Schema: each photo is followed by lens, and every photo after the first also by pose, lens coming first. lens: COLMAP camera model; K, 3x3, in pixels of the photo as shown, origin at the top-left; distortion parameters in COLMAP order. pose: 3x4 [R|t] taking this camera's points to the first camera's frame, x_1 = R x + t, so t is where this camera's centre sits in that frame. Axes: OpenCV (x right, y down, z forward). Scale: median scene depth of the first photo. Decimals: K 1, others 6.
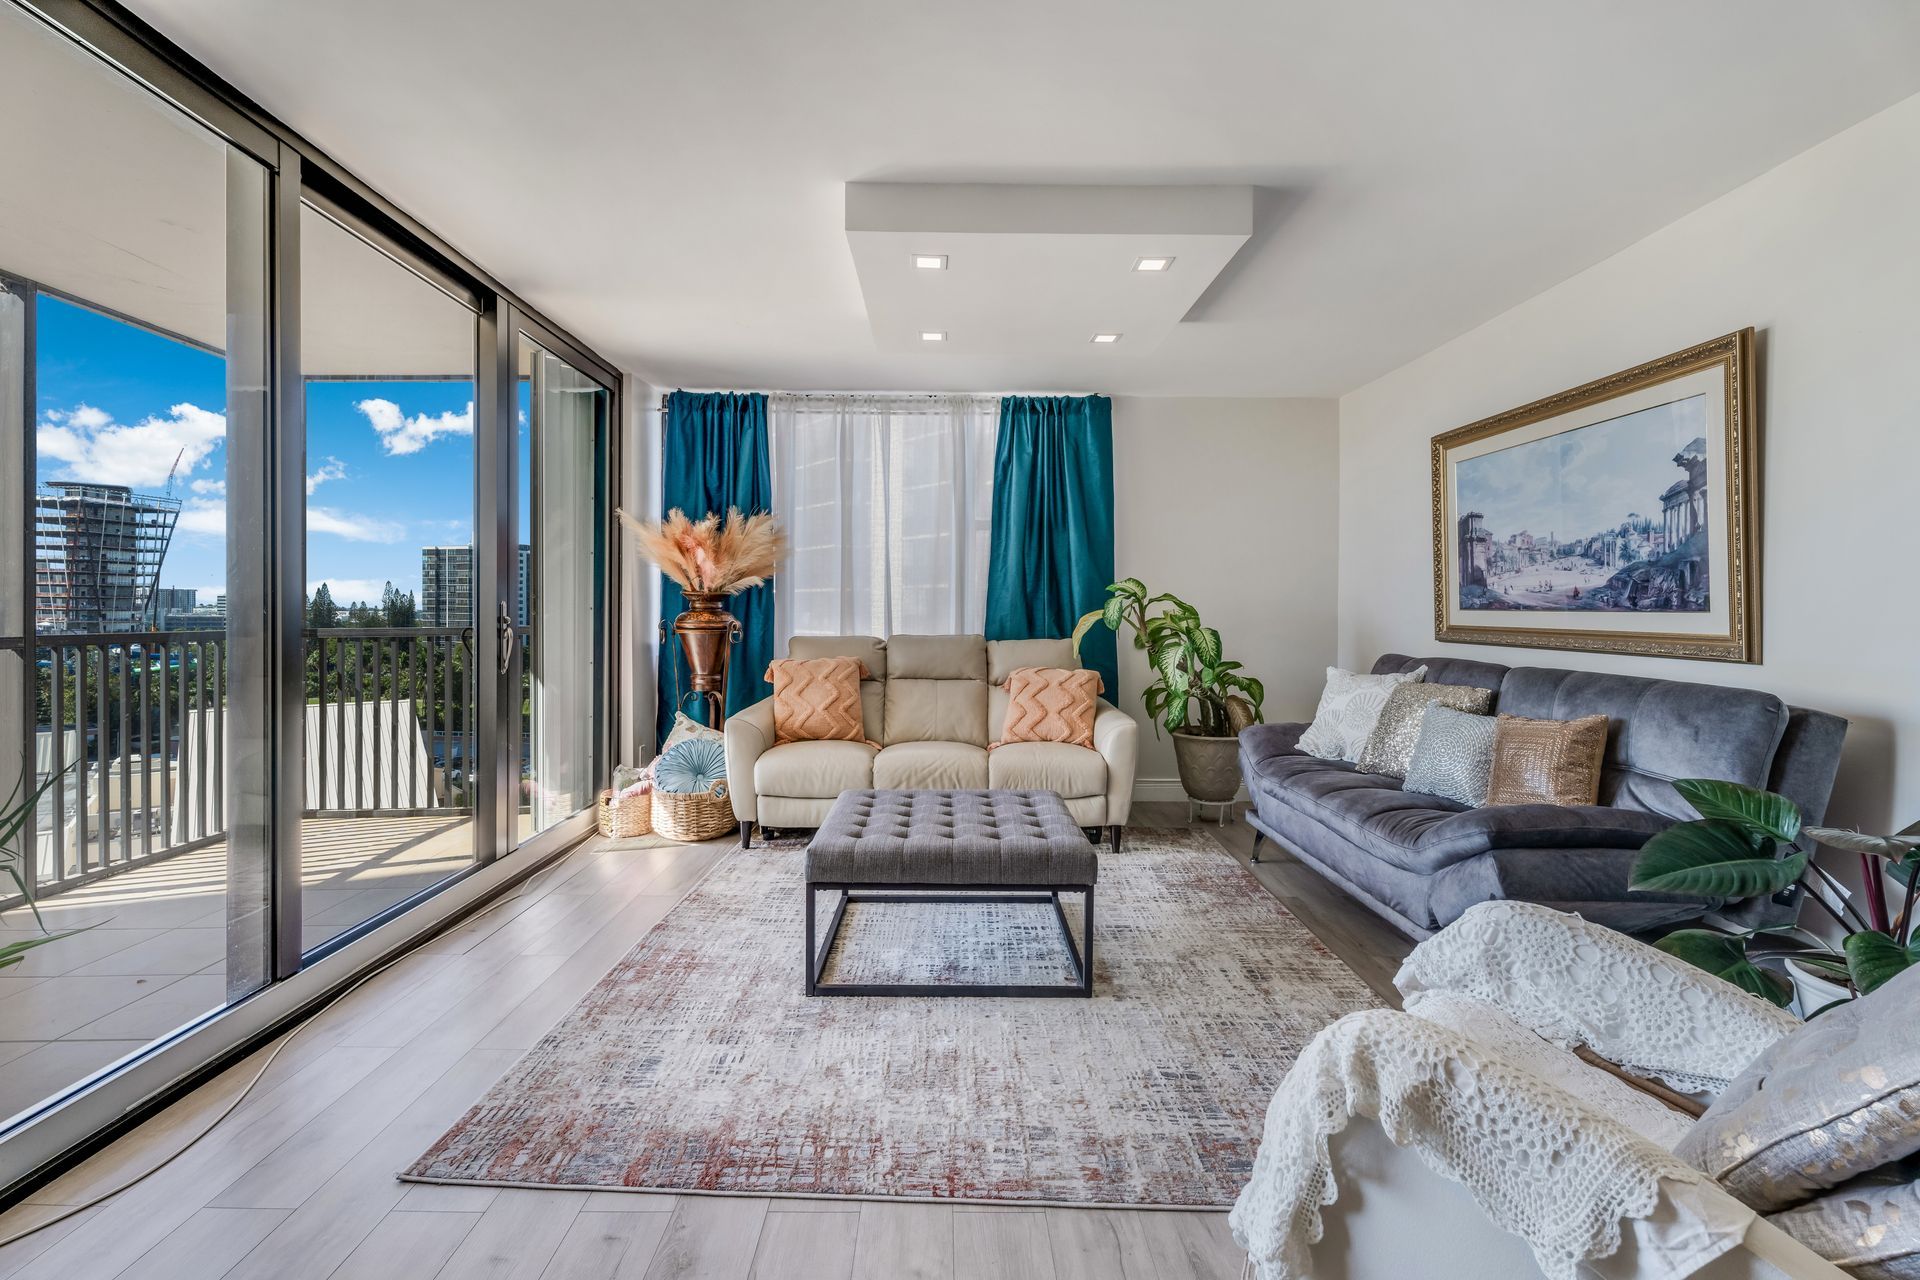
lens RADIAL K [[855.0, 0, 954.3], [0, 855.0, 610.0], [0, 0, 1]] dist [-0.000536, -0.000293]
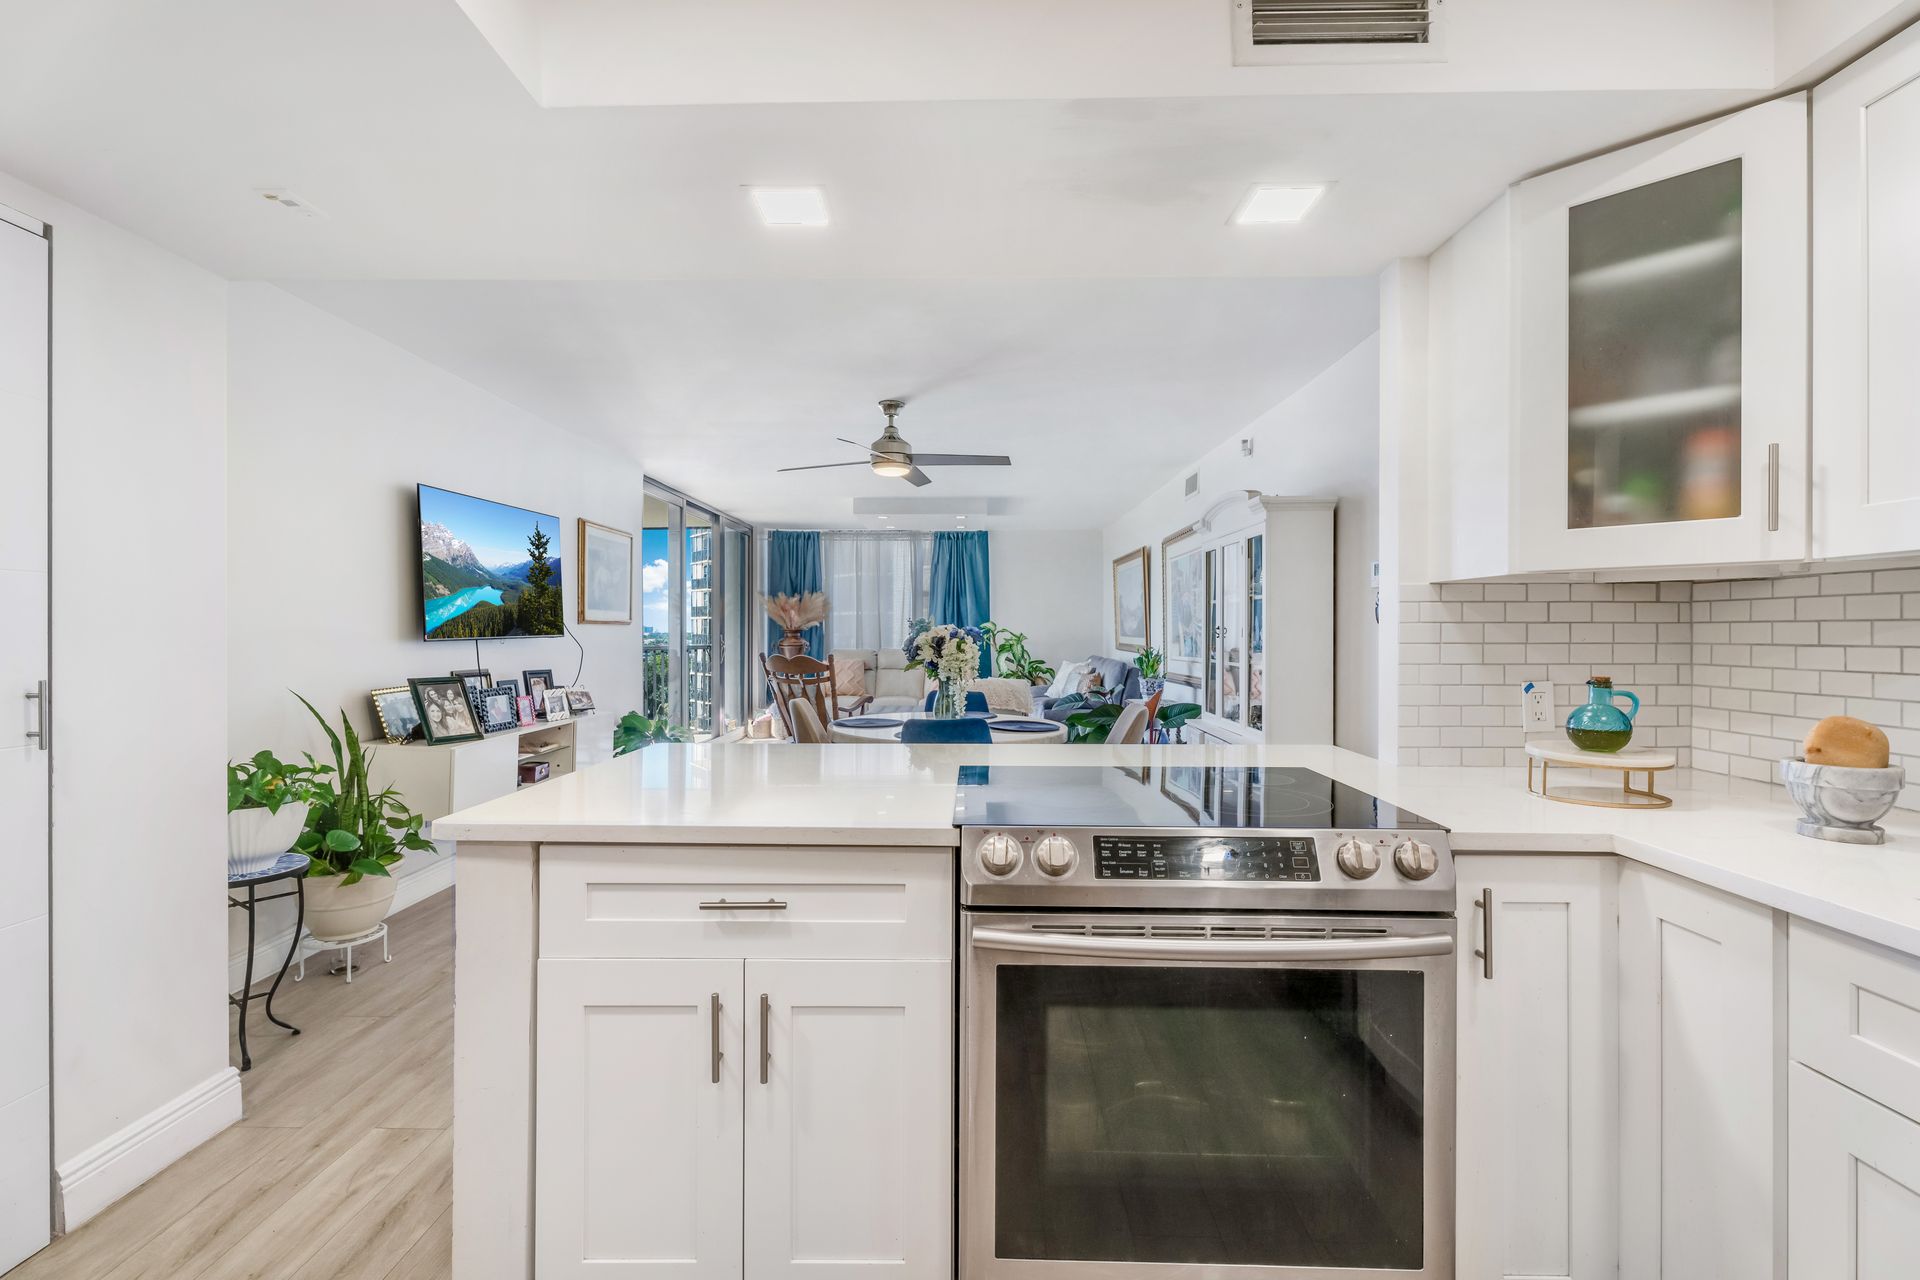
lens RADIAL K [[853.5, 0, 960.0], [0, 853.5, 640.0], [0, 0, 1]] dist [-0.014227, -0.000248]
pose [[0.999725, -0.004371, -0.023019, 0.178732], [0.004596, 0.999942, 0.009722, -0.011288], [0.022975, -0.009825, 0.999688, -1.136012]]
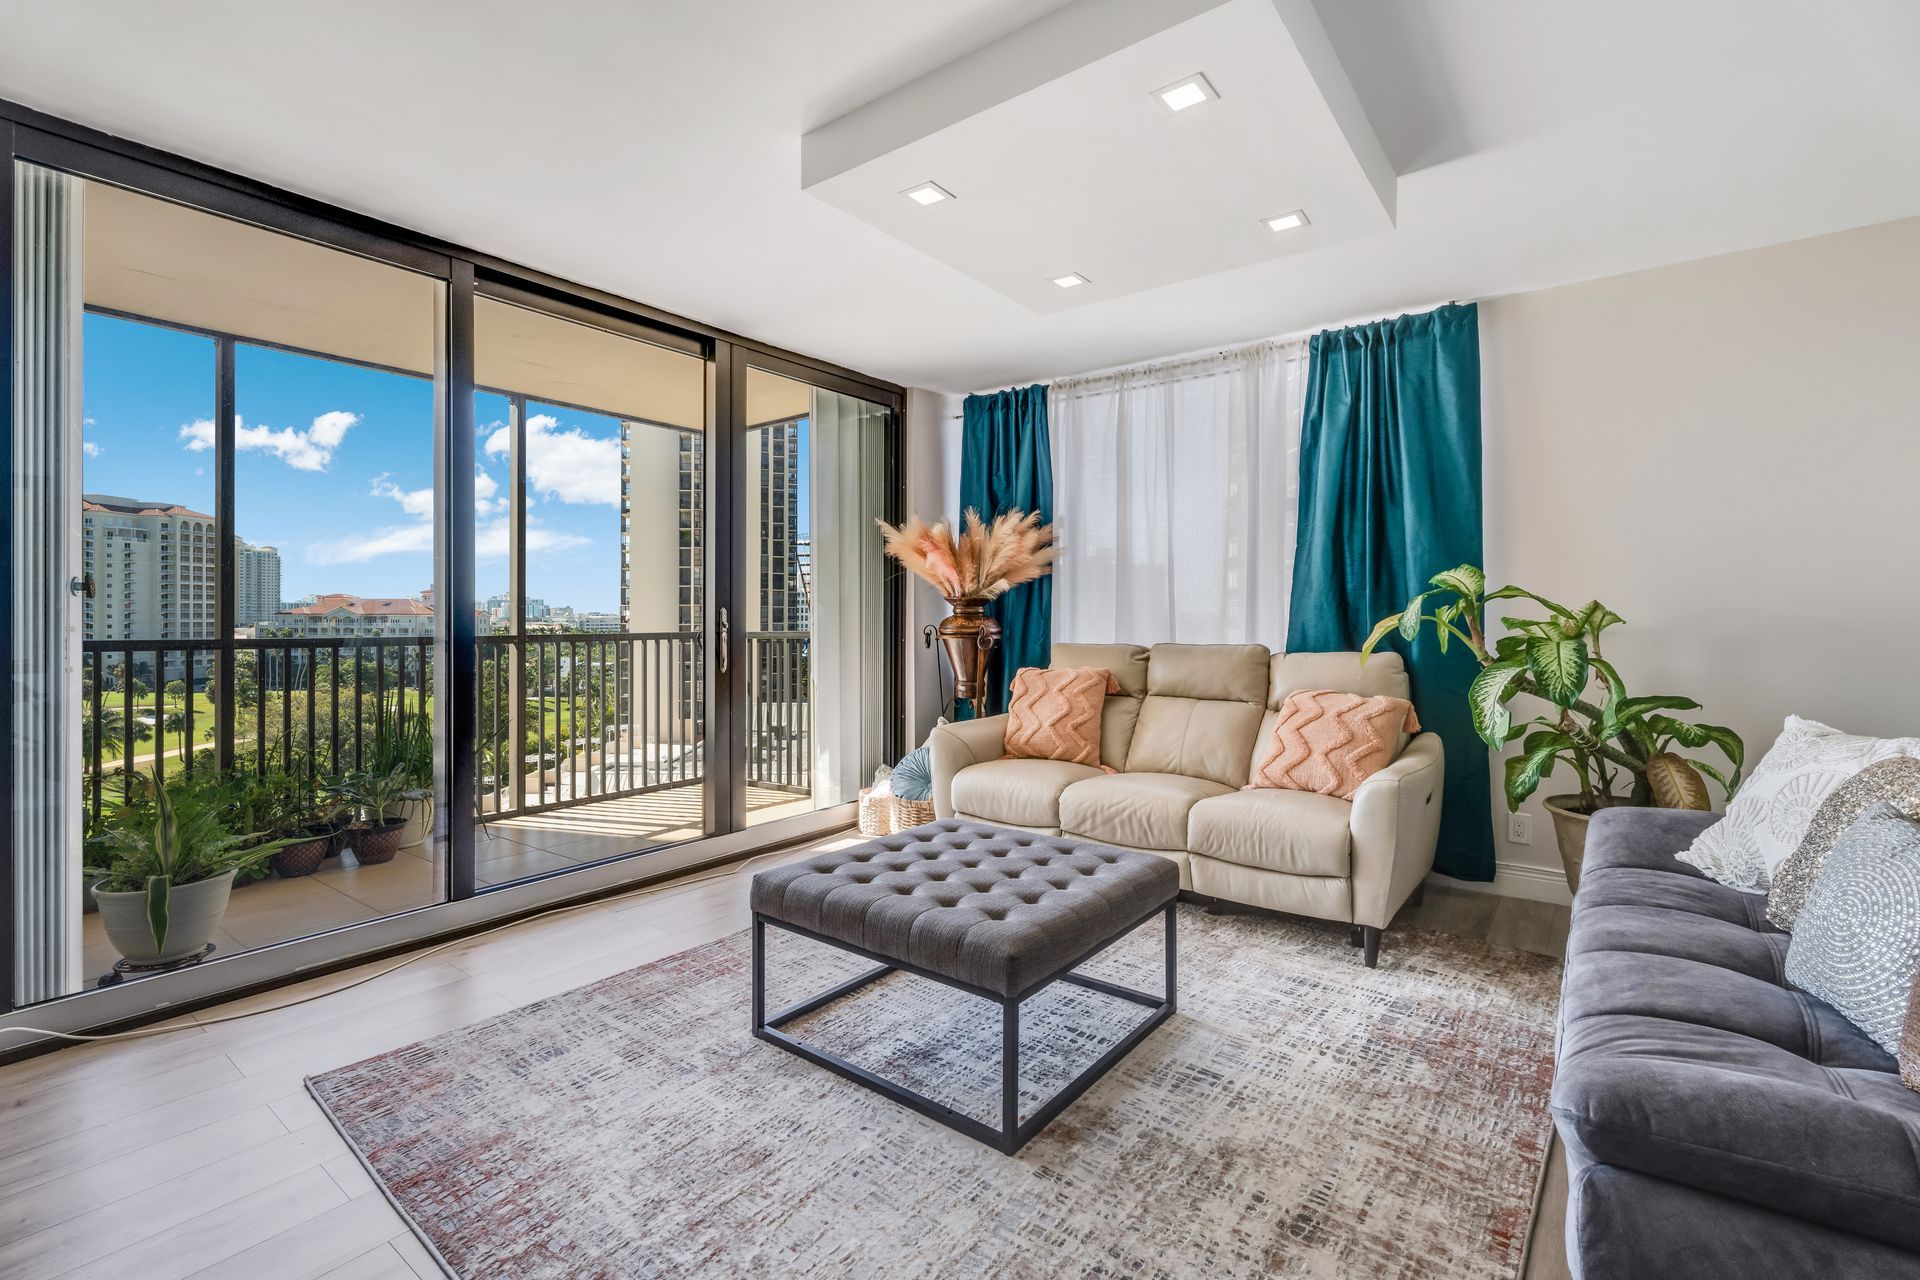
lens RADIAL K [[855.0, 0, 954.3], [0, 855.0, 610.0], [0, 0, 1]] dist [-0.000536, -0.000293]
pose [[0.785961, -0.007921, -0.618225, 0.305141], [0.004159, 0.999963, -0.007525, 0.001855], [0.618262, 0.003343, 0.785965, 0.220877]]
